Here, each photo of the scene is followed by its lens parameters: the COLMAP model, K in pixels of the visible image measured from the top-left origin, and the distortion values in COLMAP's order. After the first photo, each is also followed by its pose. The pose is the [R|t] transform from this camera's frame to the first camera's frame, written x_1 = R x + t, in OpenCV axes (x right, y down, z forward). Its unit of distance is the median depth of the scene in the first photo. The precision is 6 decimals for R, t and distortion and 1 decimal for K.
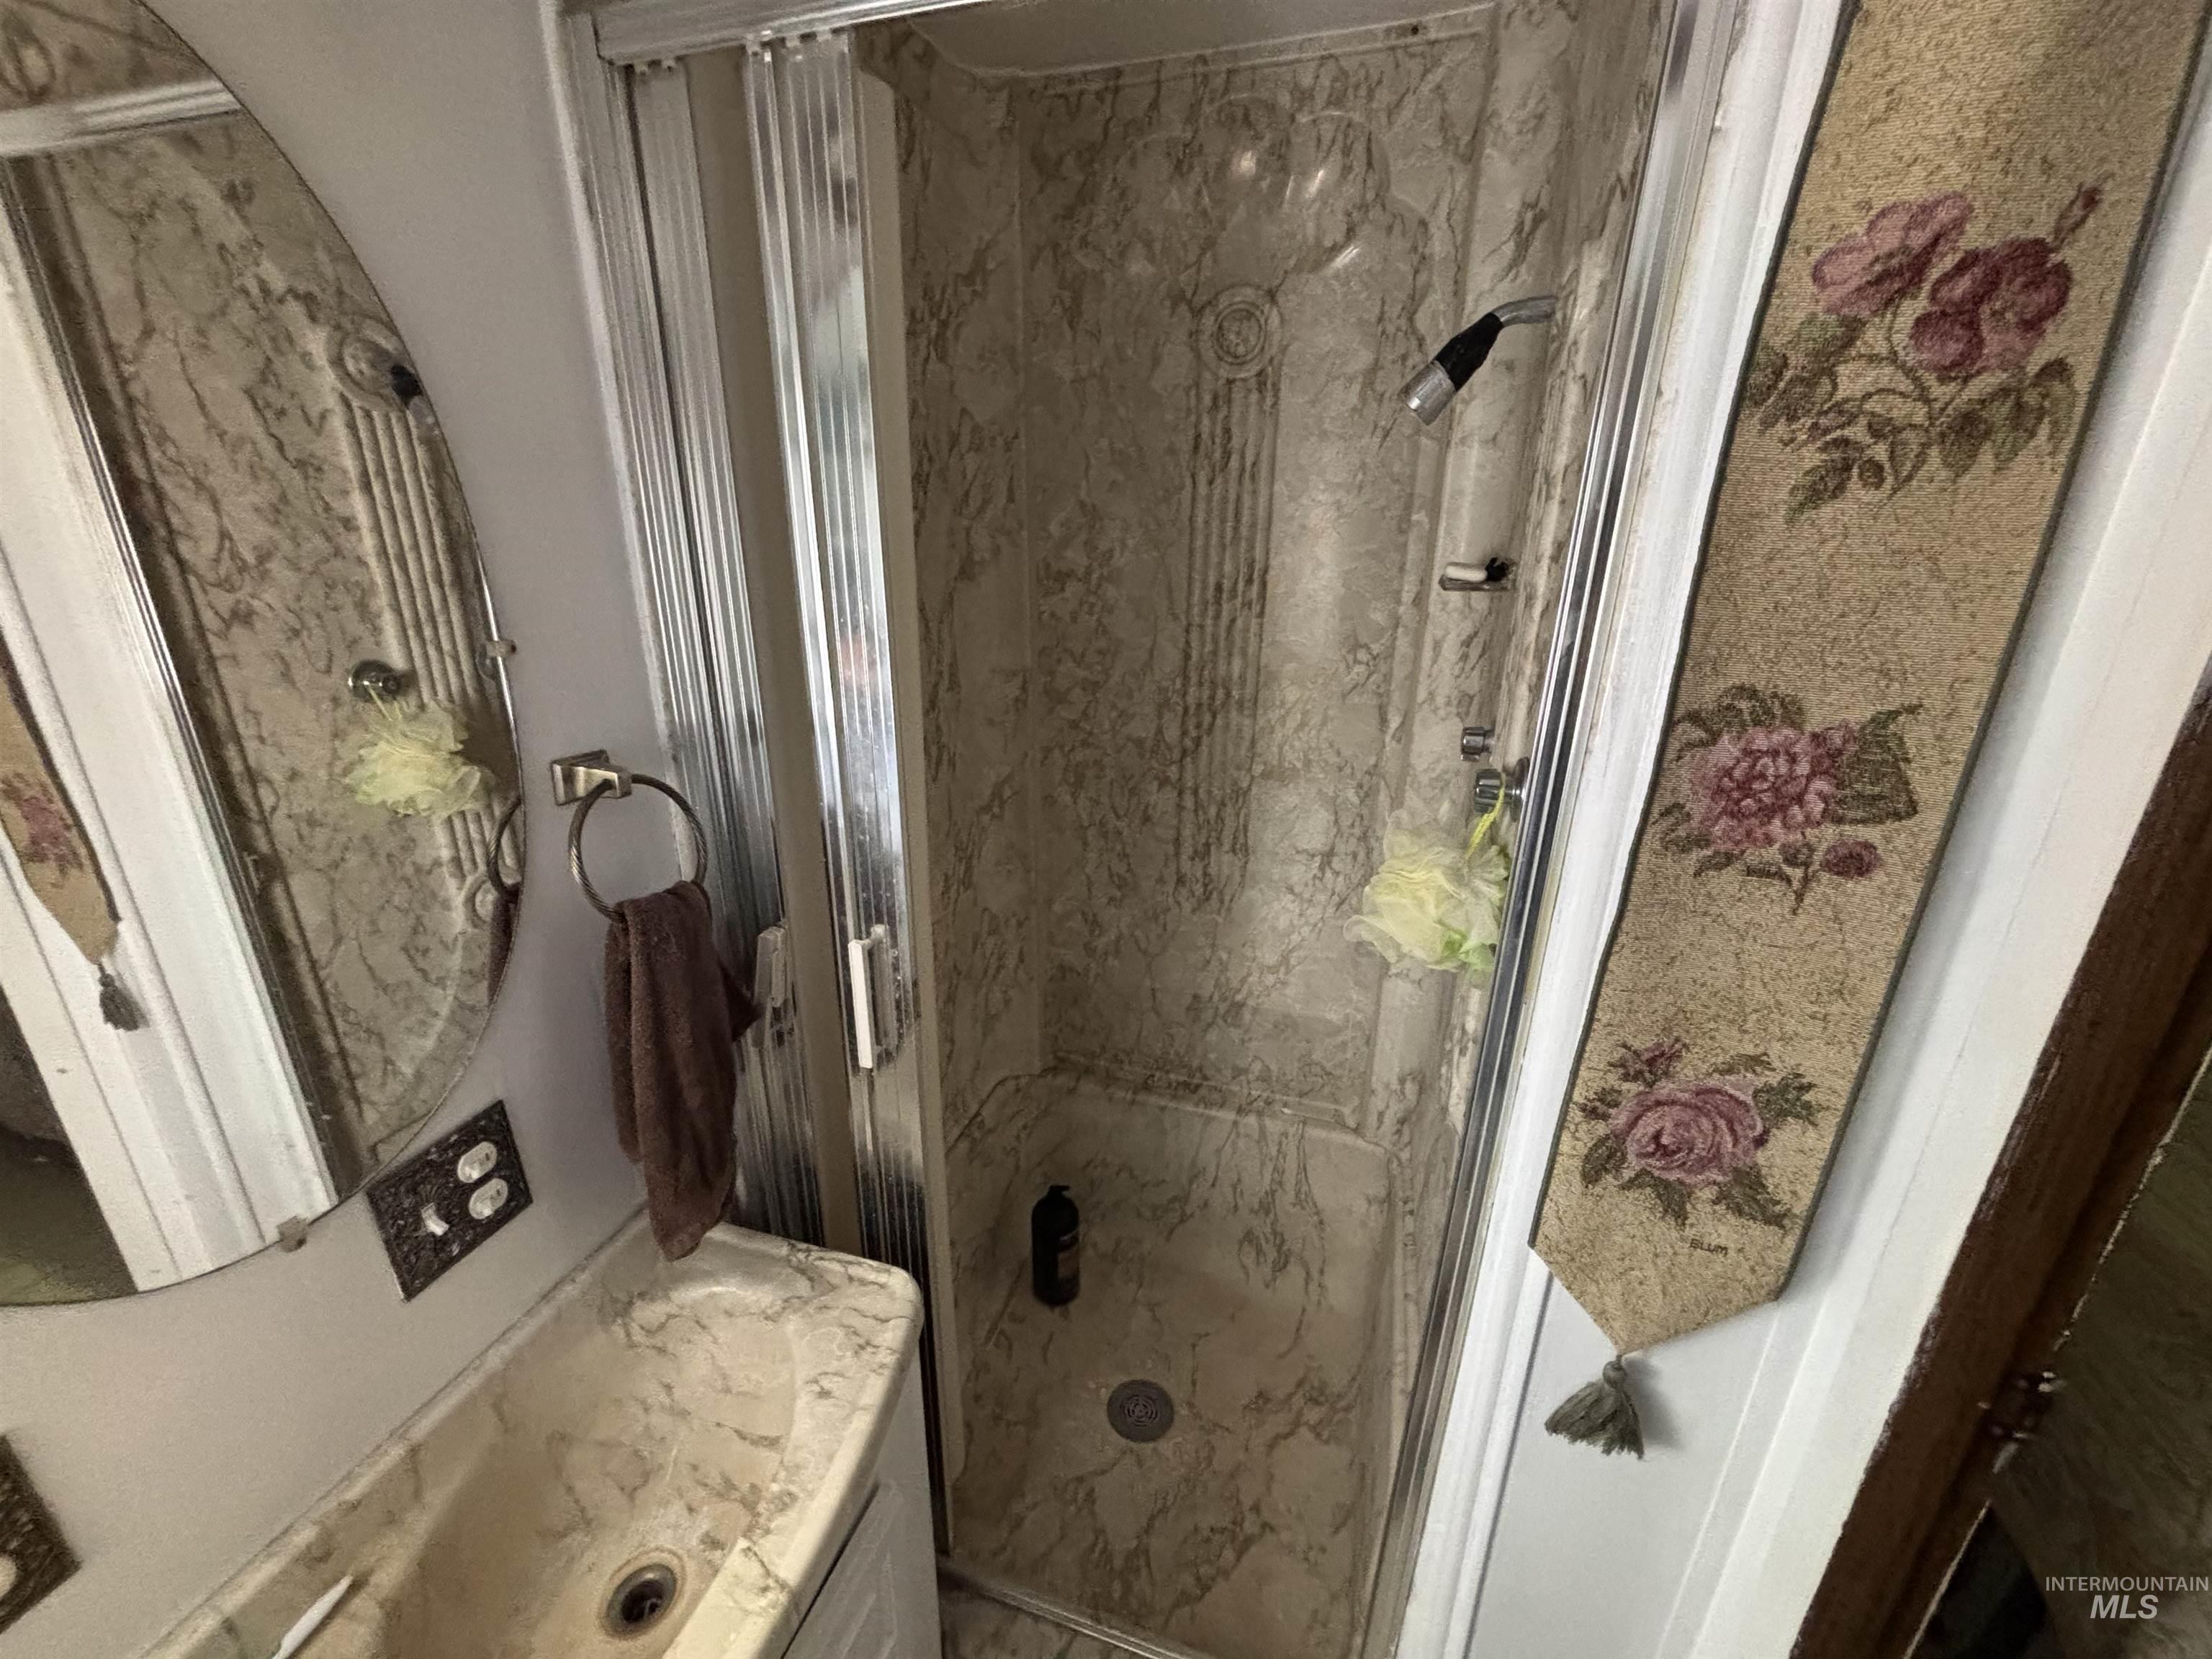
lens RADIAL K [[895.4, 0, 1106.0], [0, 895.4, 829.5], [0, 0, 1]] dist [-0.000713, -0.000255]
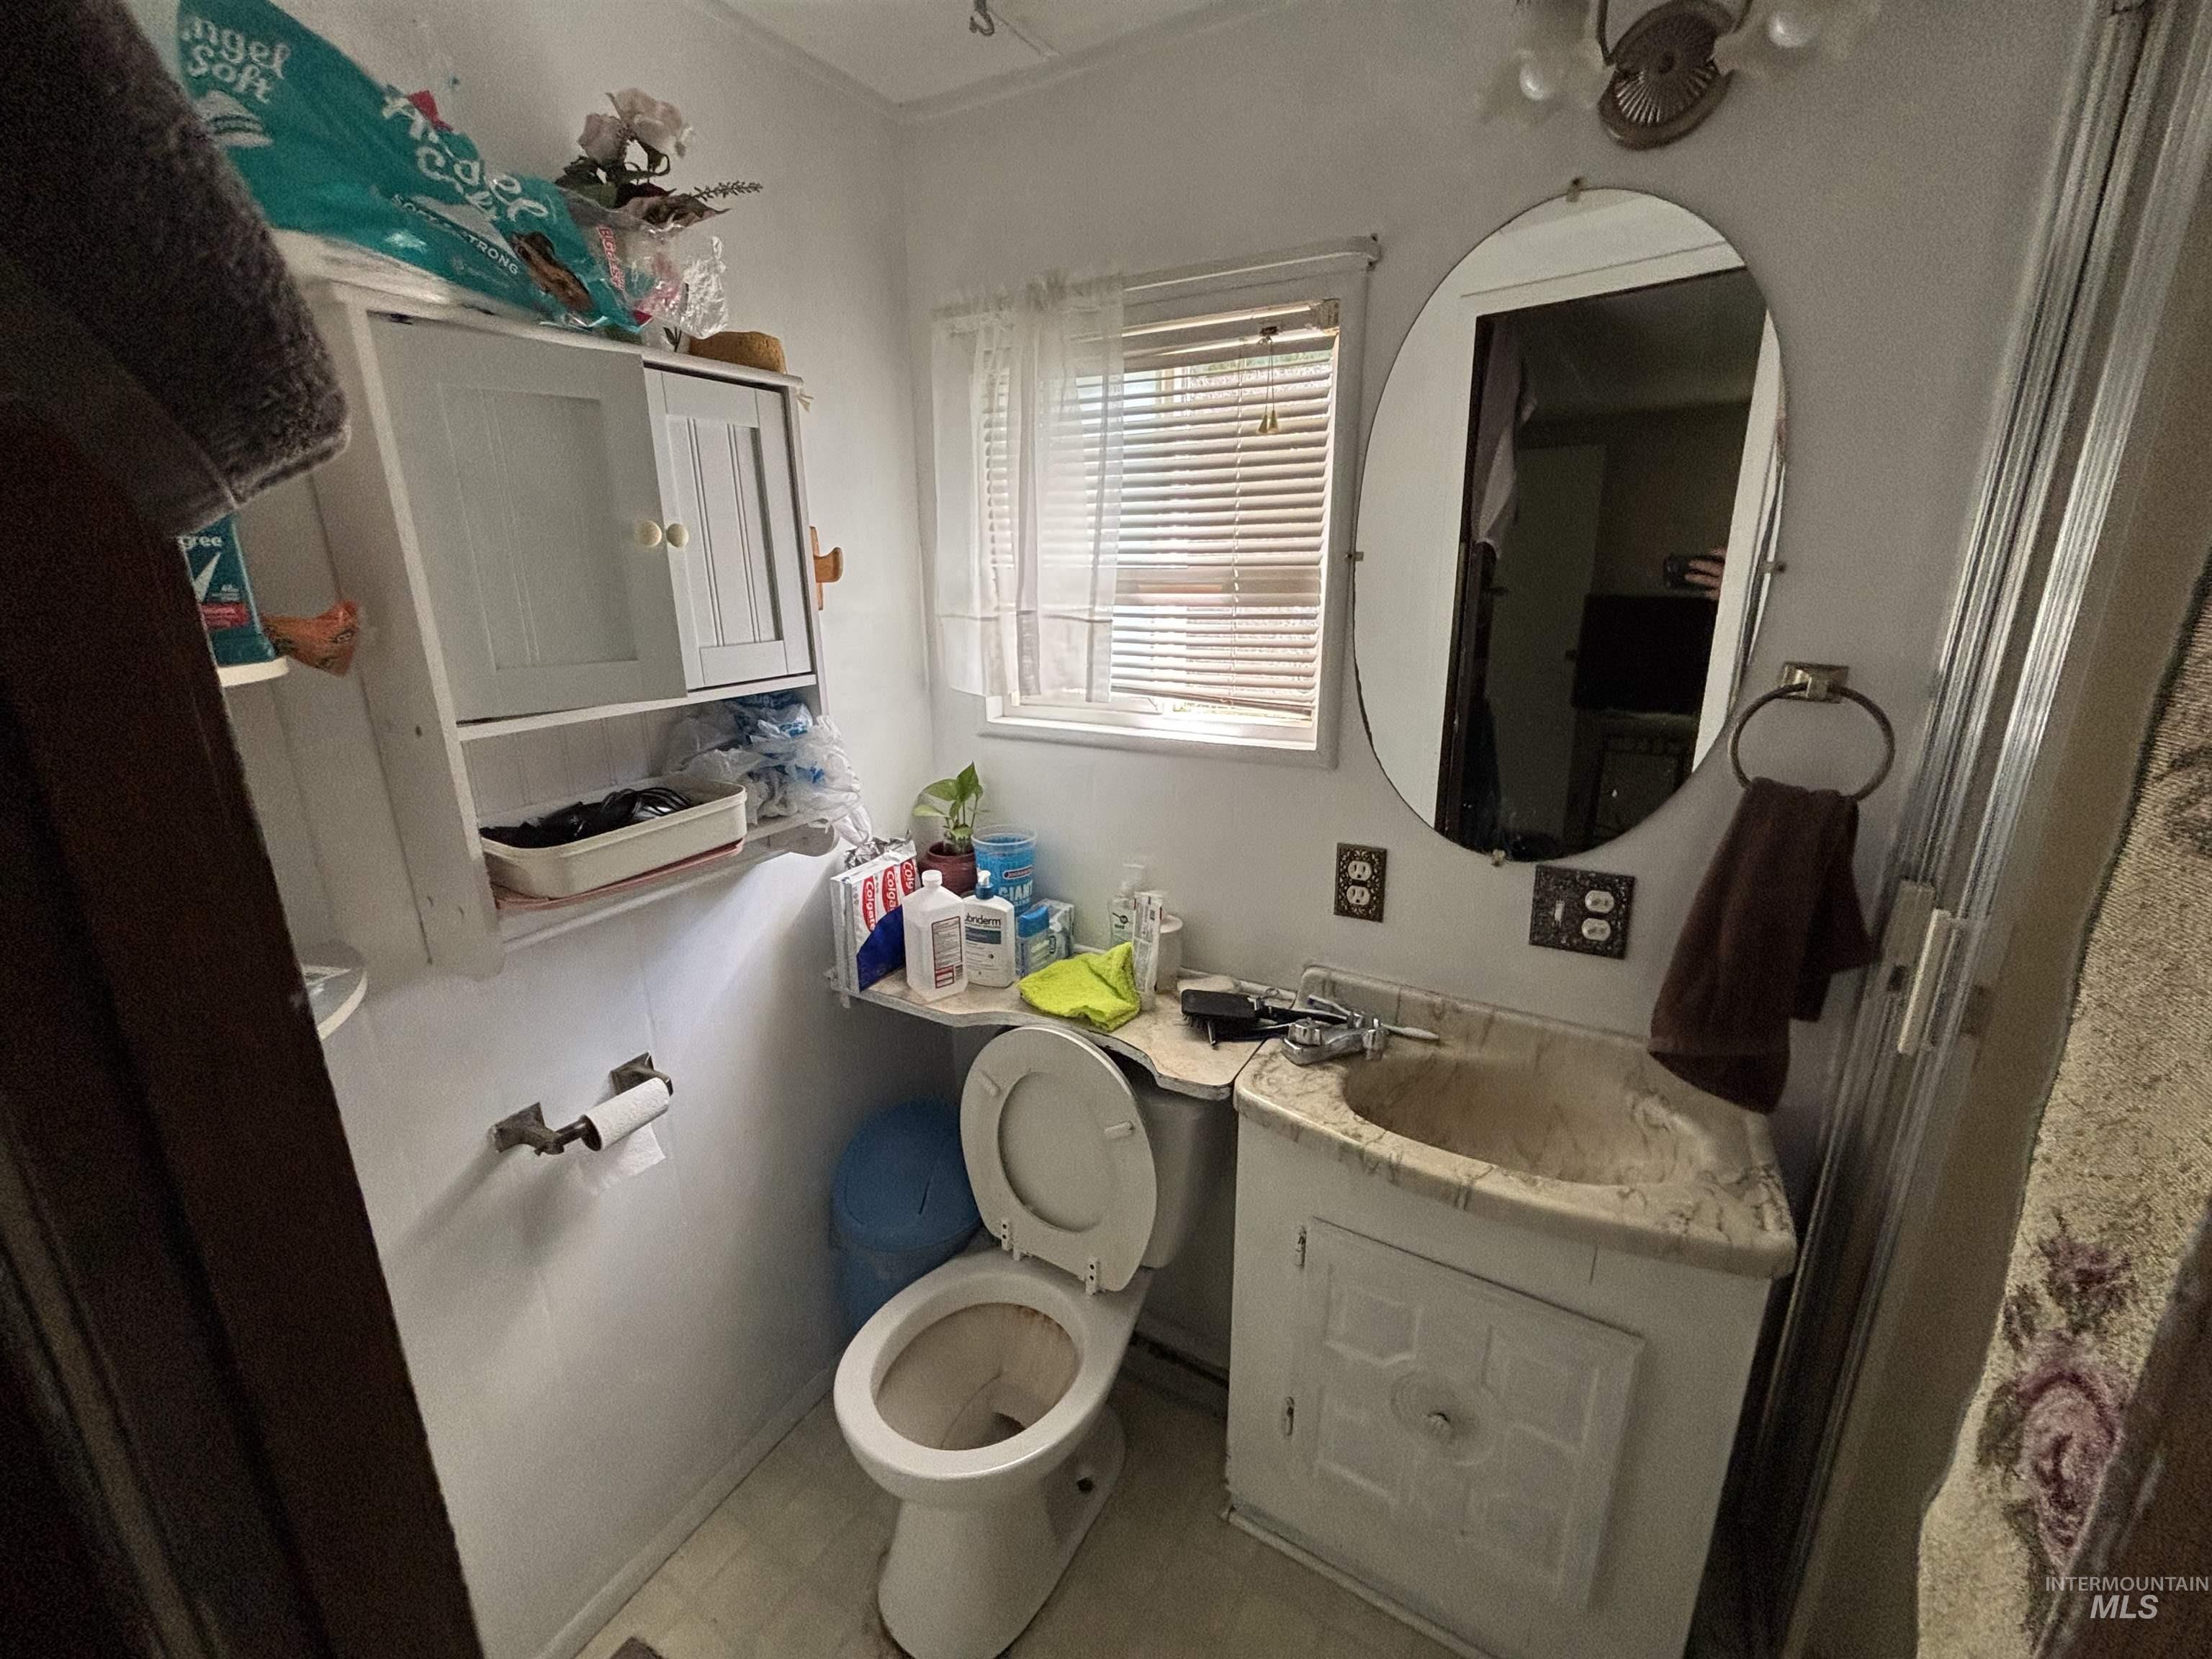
lens RADIAL K [[895.4, 0, 1106.0], [0, 895.4, 829.5], [0, 0, 1]] dist [-0.000713, -0.000255]
pose [[-0.212765, 0.265023, -0.940475, 0.912505], [-0.321157, 0.890069, 0.323475, 0.035790], [0.922816, 0.370864, -0.104262, 0.335086]]
